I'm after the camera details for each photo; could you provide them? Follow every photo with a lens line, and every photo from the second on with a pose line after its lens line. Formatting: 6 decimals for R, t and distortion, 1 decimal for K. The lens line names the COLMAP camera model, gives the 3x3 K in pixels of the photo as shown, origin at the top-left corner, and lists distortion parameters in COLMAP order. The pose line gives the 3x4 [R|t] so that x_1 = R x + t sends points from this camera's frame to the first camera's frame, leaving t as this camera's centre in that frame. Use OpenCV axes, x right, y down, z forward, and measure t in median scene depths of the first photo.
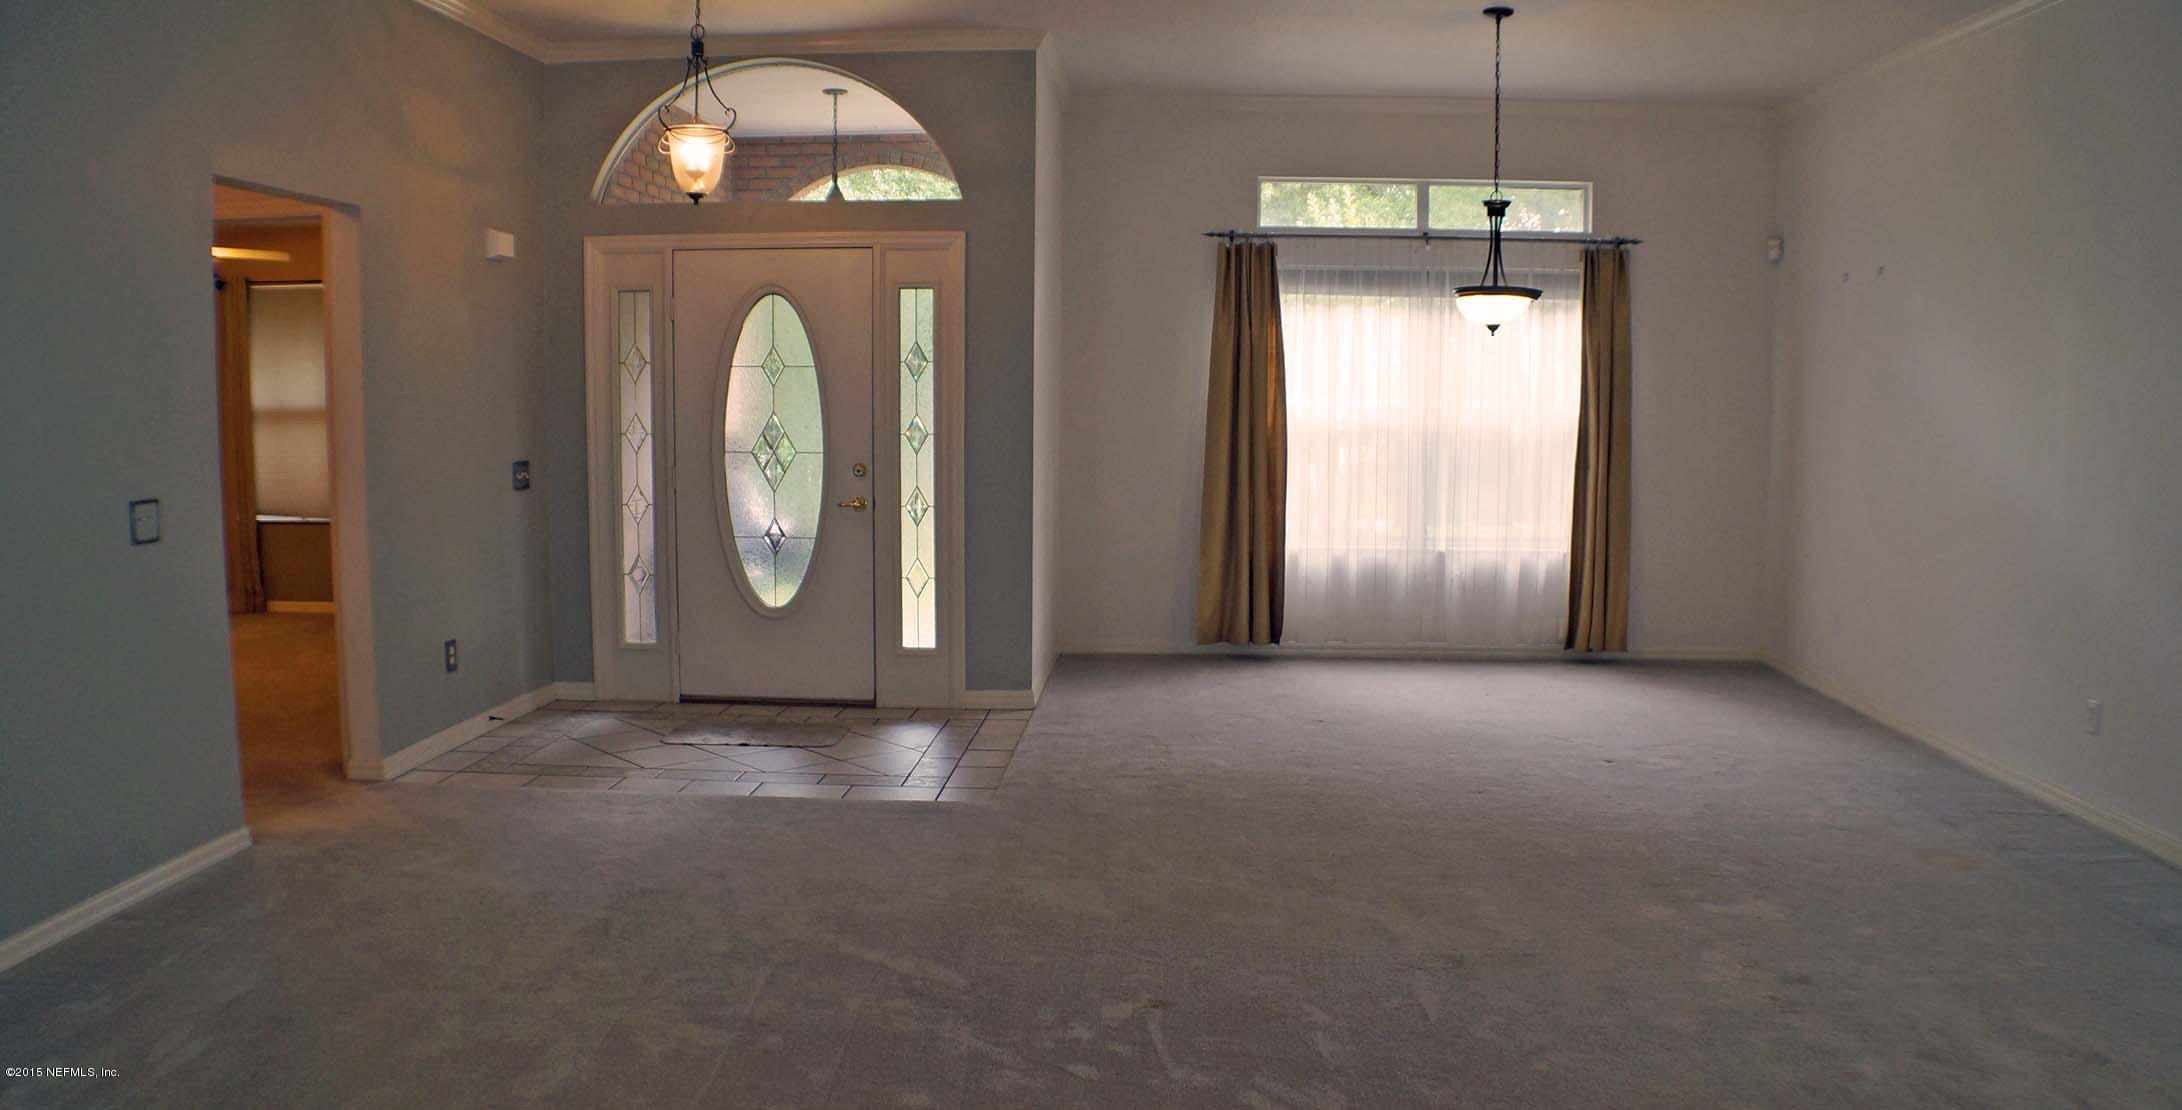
lens RADIAL K [[1597.5, 0, 1086.6], [0, 1597.5, 556.4], [0, 0, 1]] dist [-0.175428, -0.001911]
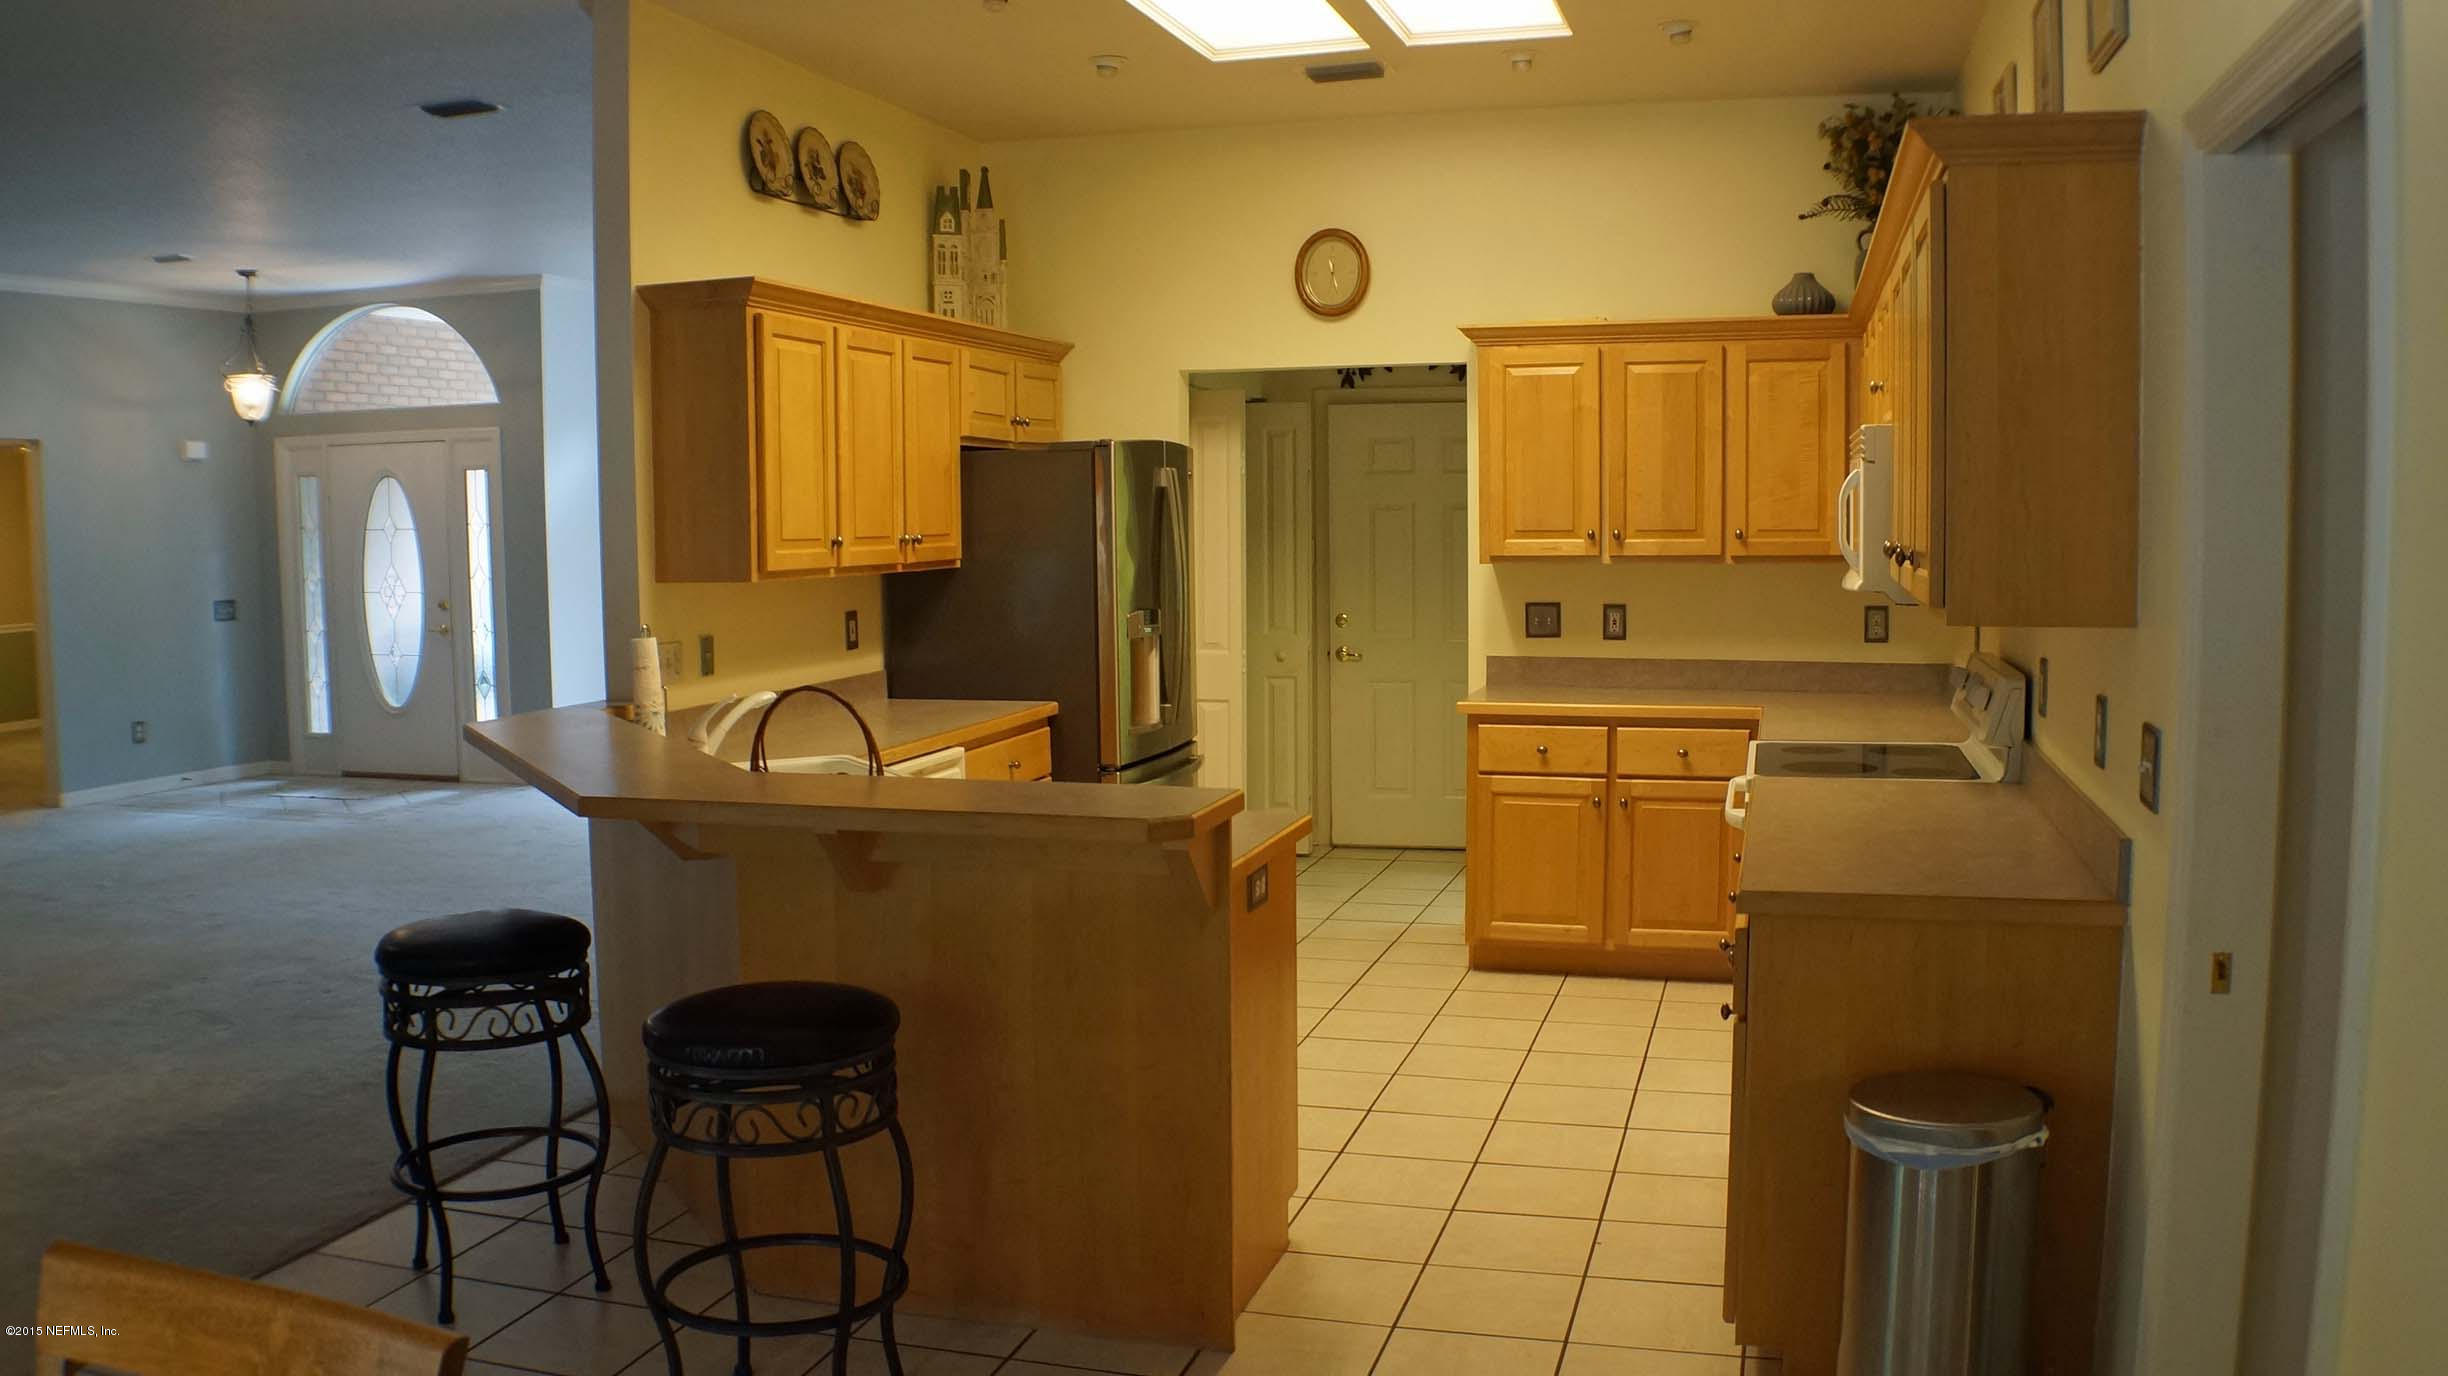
lens RADIAL K [[1954.2, 0, 1198.1], [0, 1954.2, 692.7], [0, 0, 1]] dist [-0.180752, 0.044763]
pose [[0.973660, 0.003205, -0.227984, 0.832501], [-0.005861, 0.999923, -0.010972, 0.033744], [0.227931, 0.012020, 0.973603, -0.416942]]
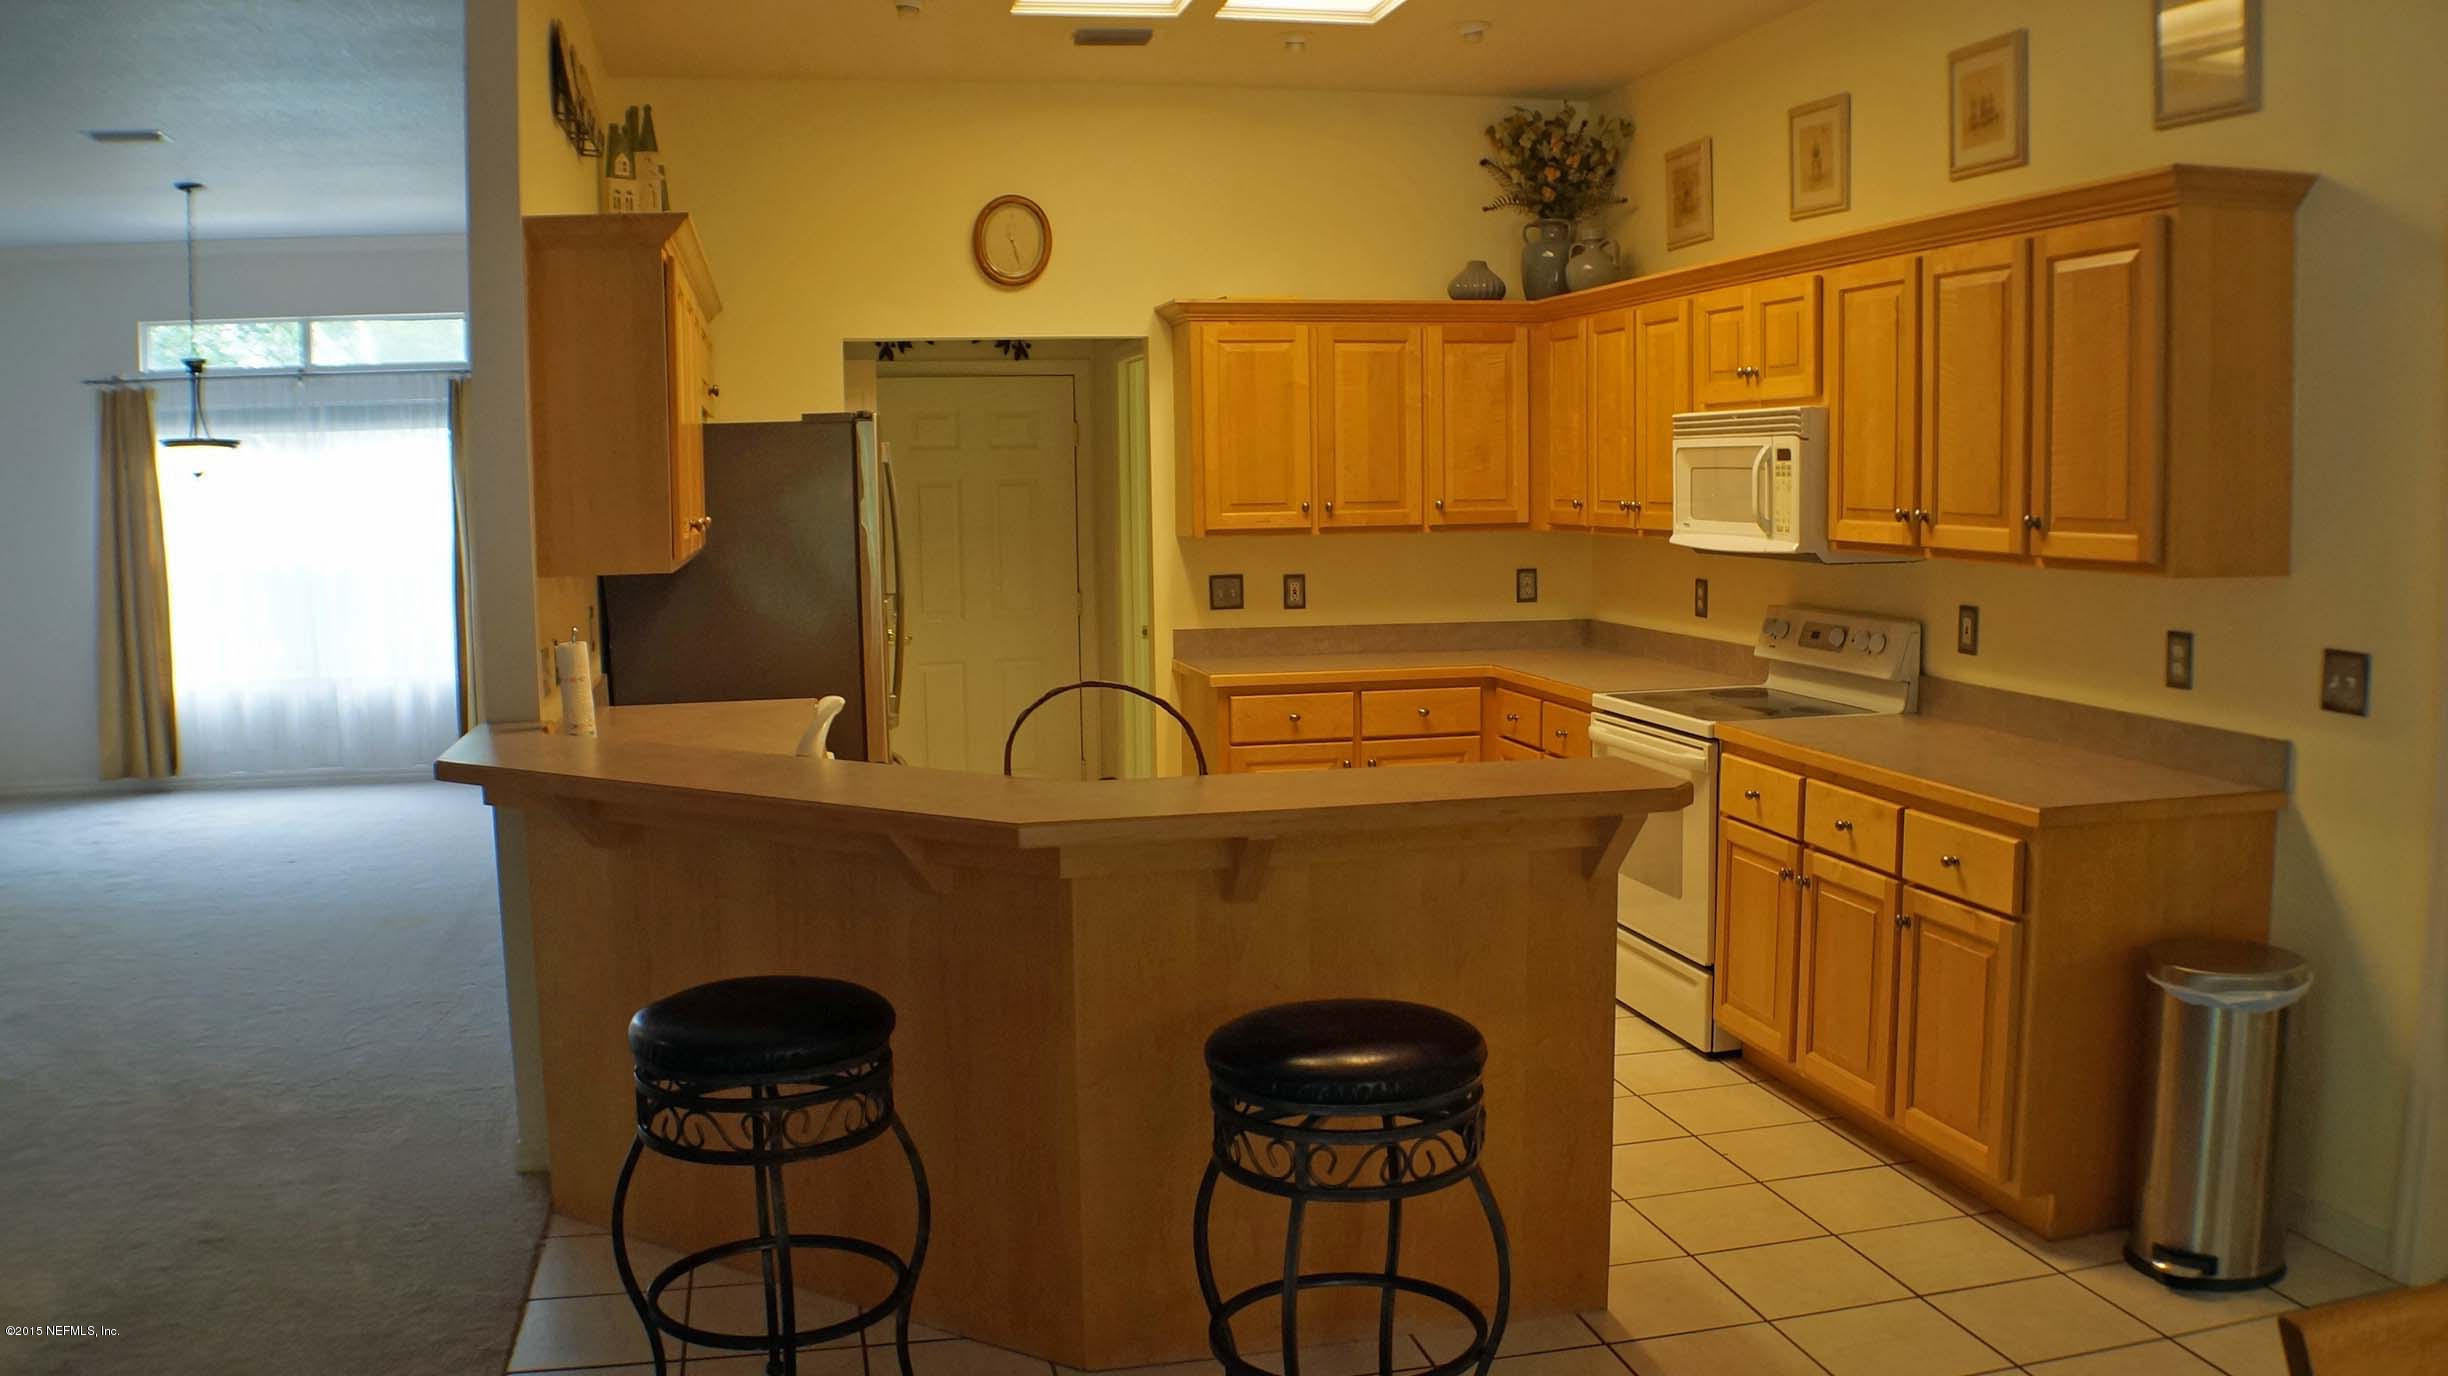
lens RADIAL K [[1954.2, 0, 1219.1], [0, 1954.2, 697.2], [0, 0, 1]] dist [-0.180752, 0.044763]
pose [[0.959640, -0.052481, 0.276292, 0.508257], [0.050940, 0.998620, 0.012754, 0.026435], [-0.276580, 0.001835, 0.960989, -0.386858]]
